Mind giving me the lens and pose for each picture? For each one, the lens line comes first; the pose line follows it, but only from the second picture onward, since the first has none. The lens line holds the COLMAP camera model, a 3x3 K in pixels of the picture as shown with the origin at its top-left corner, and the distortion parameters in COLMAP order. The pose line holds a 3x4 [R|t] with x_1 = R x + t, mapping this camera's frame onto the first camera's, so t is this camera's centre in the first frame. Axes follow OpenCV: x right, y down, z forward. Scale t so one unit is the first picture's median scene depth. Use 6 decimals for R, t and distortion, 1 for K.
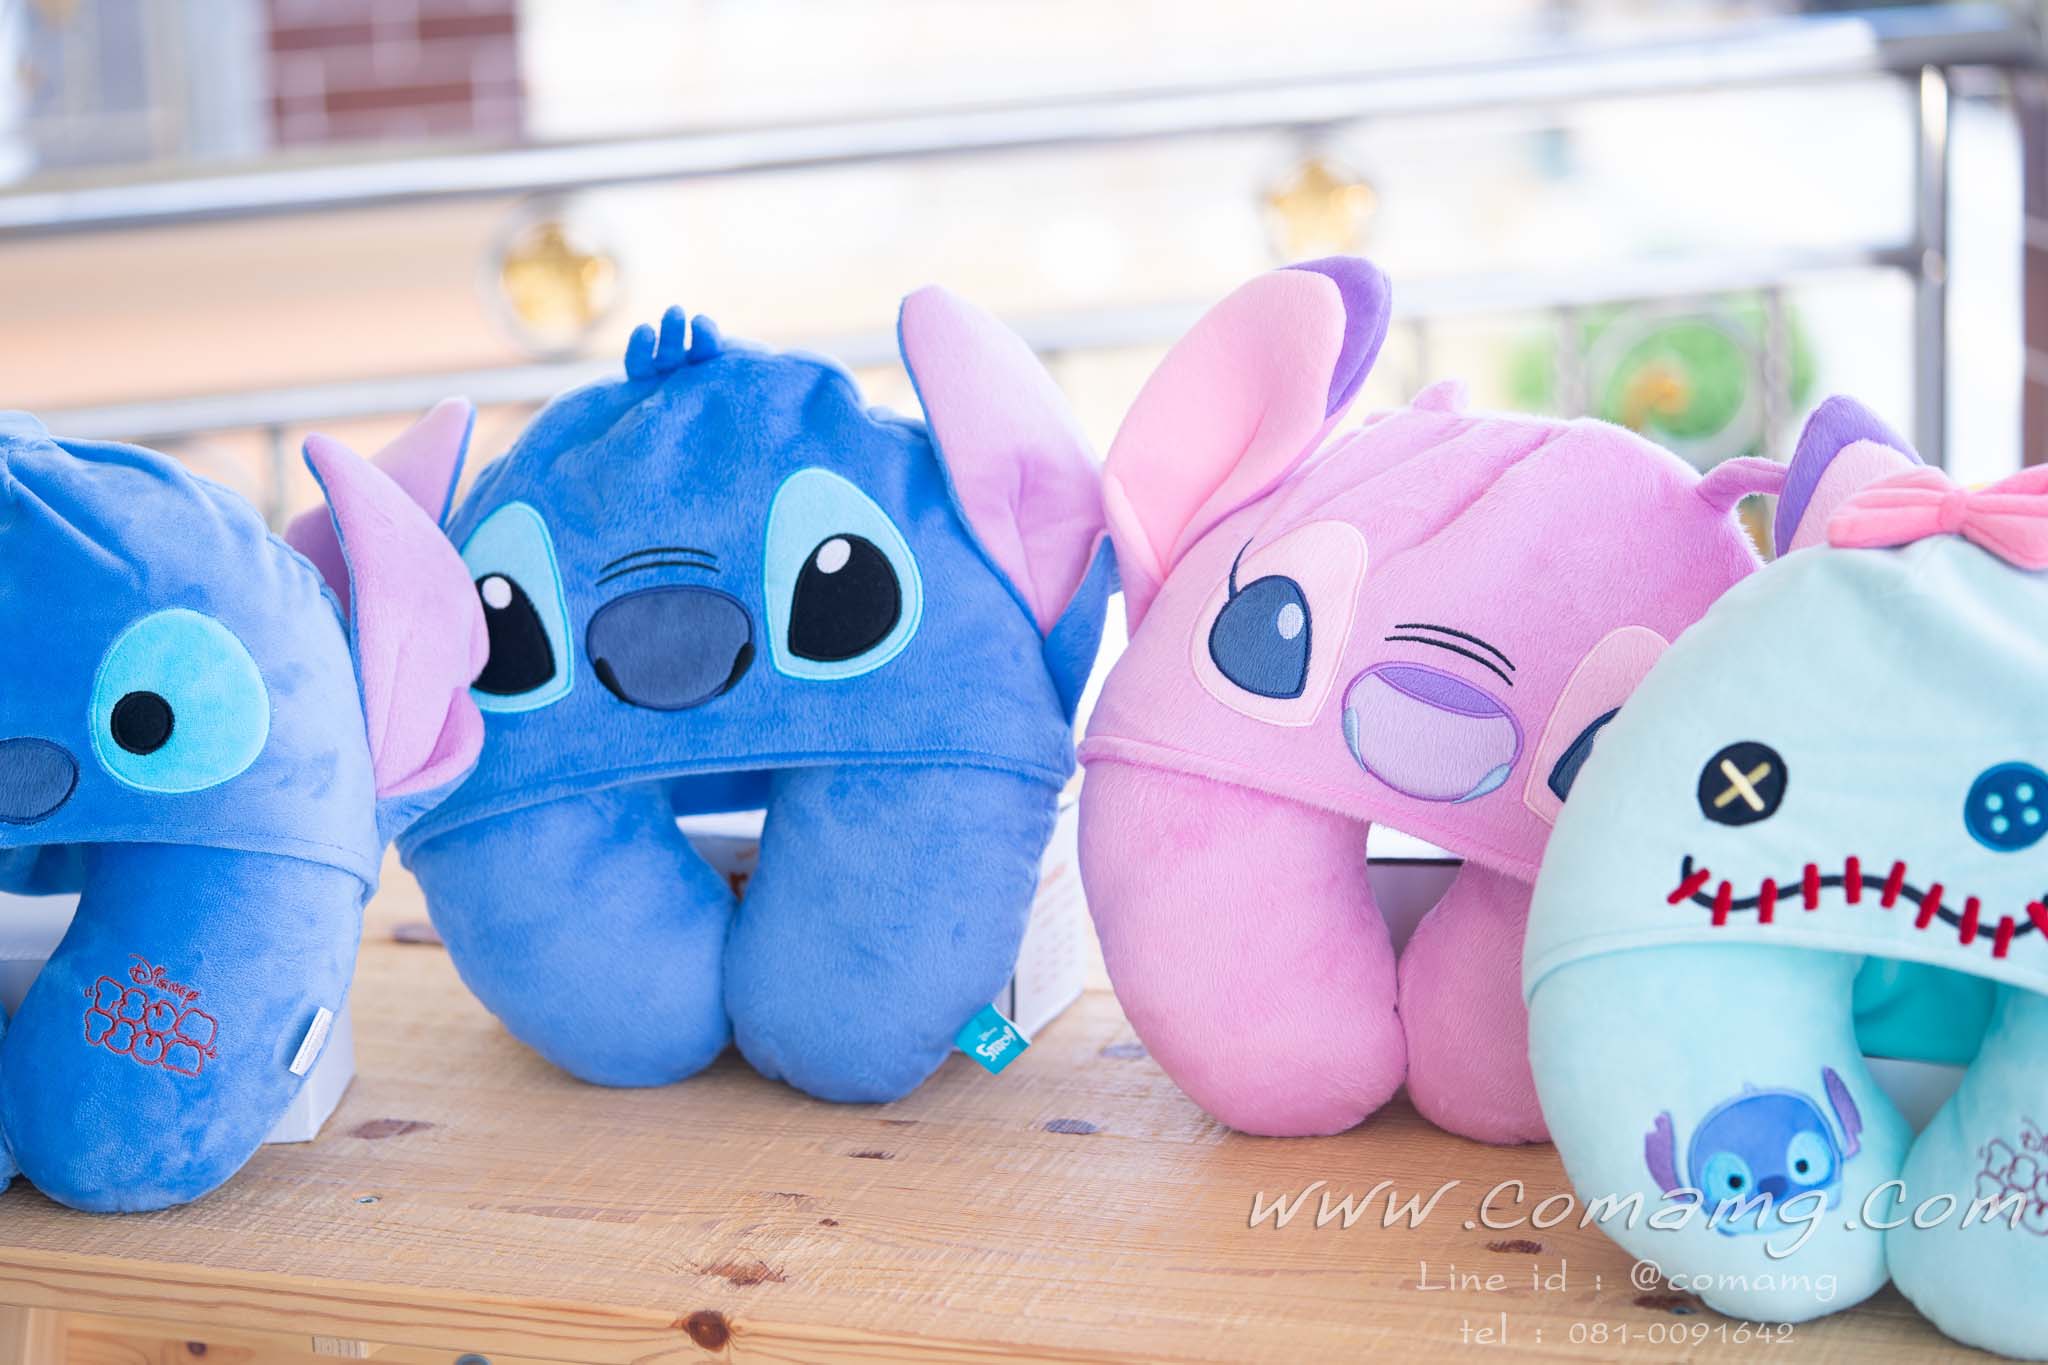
lens RADIAL K [[5378.1, 0, 1024.0], [0, 5378.1, 682.5], [0, 0, 1]] dist [-0.288687, 0.219304]
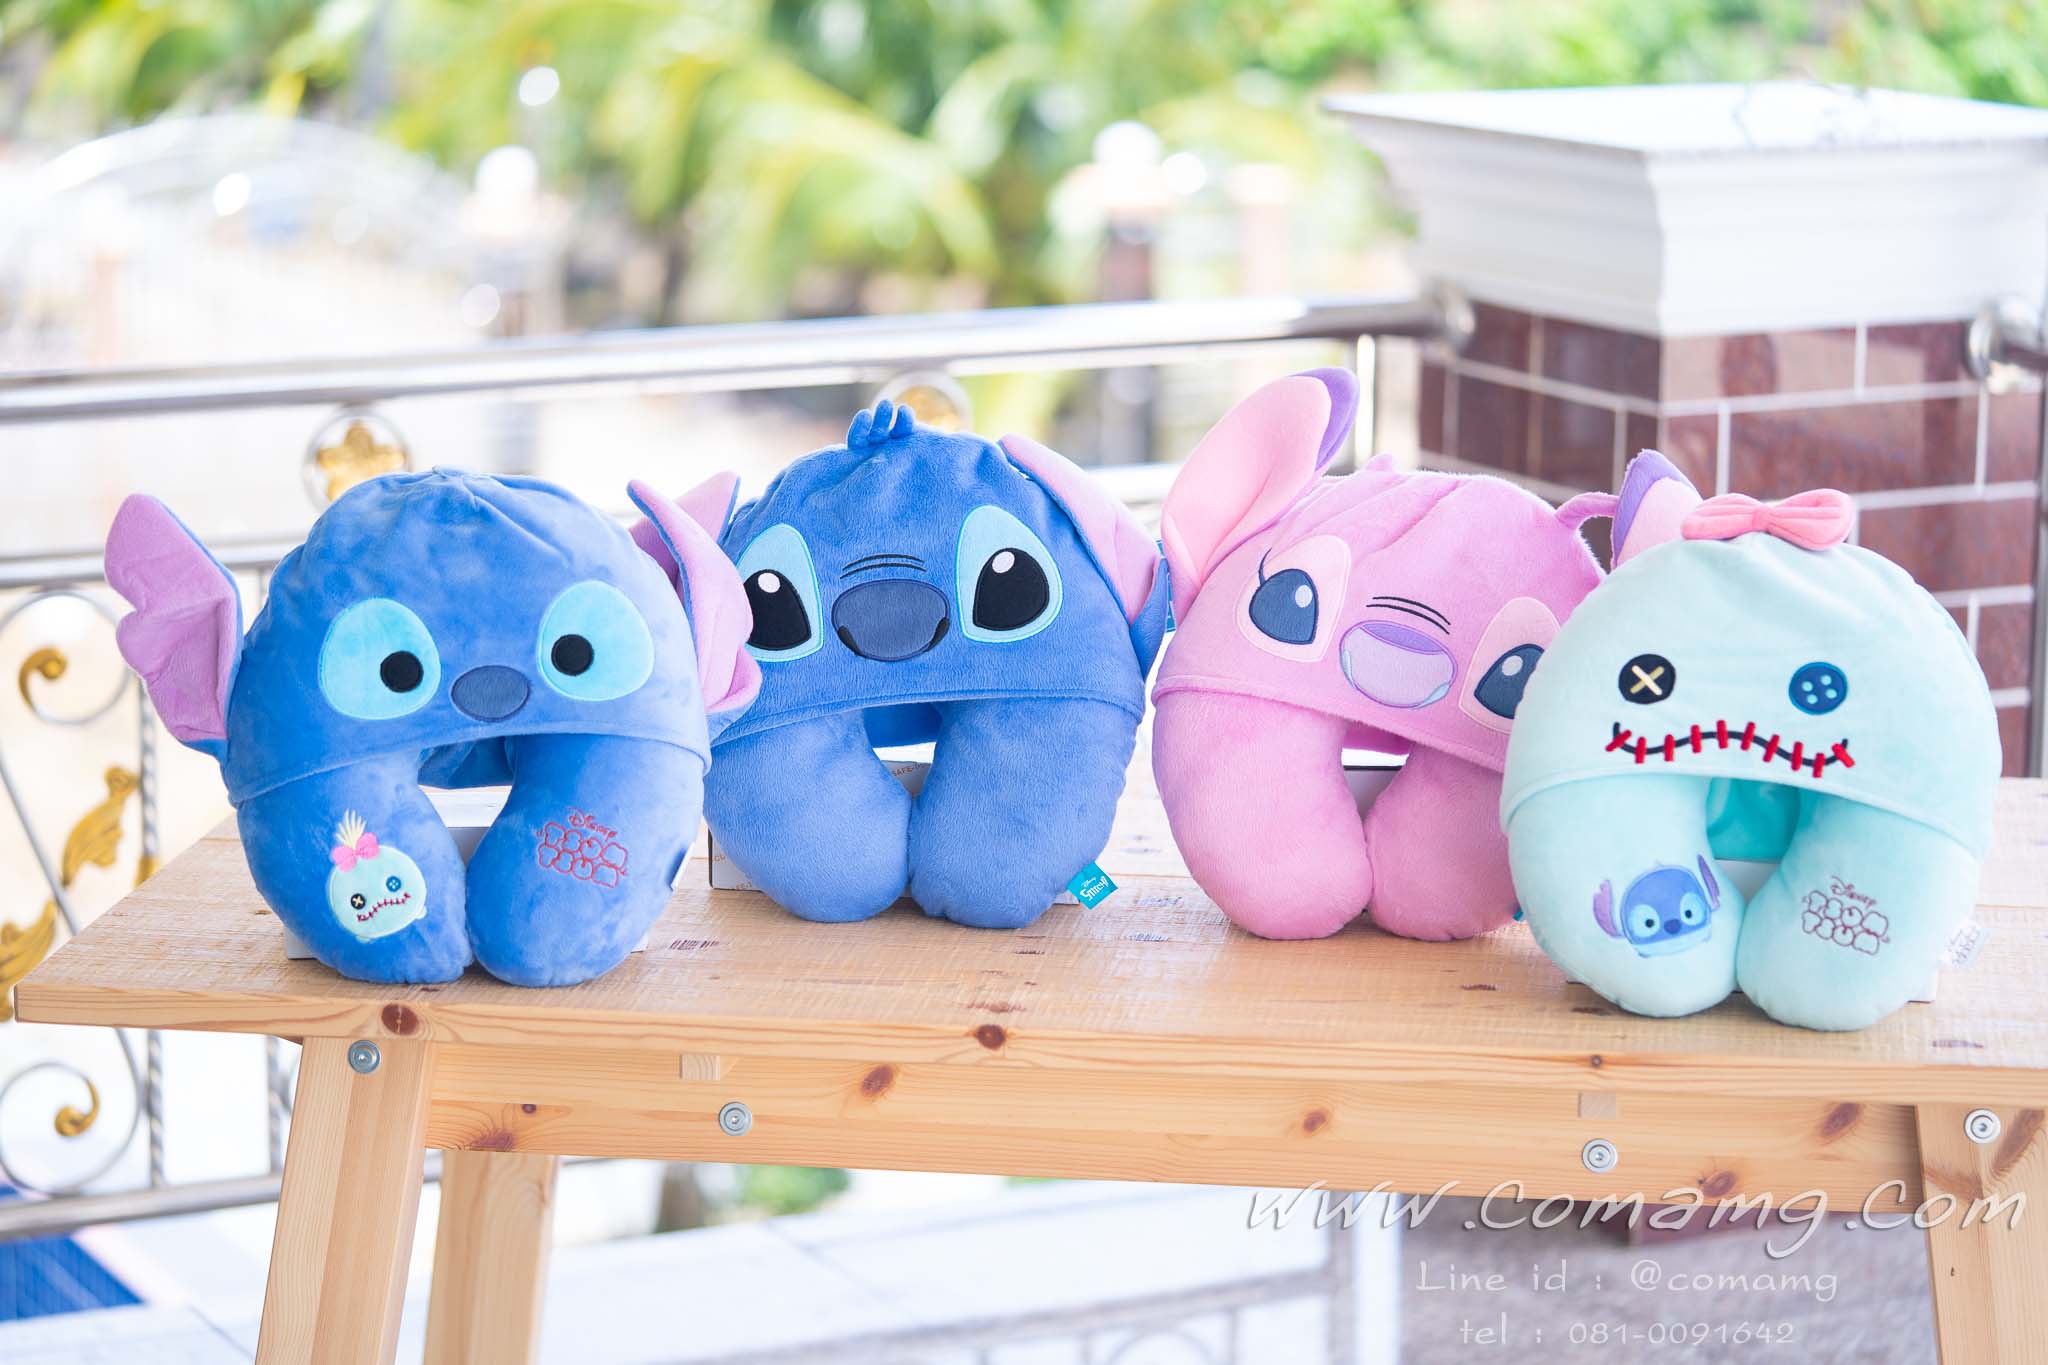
lens RADIAL K [[5378.1, 0, 1024.0], [0, 5378.1, 682.5], [0, 0, 1]] dist [-0.288687, 0.219304]
pose [[0.976584, 0.011464, 0.214830, -0.392181], [0.004616, 0.997233, -0.074200, 0.137104], [-0.215086, 0.073455, 0.973829, -0.532181]]
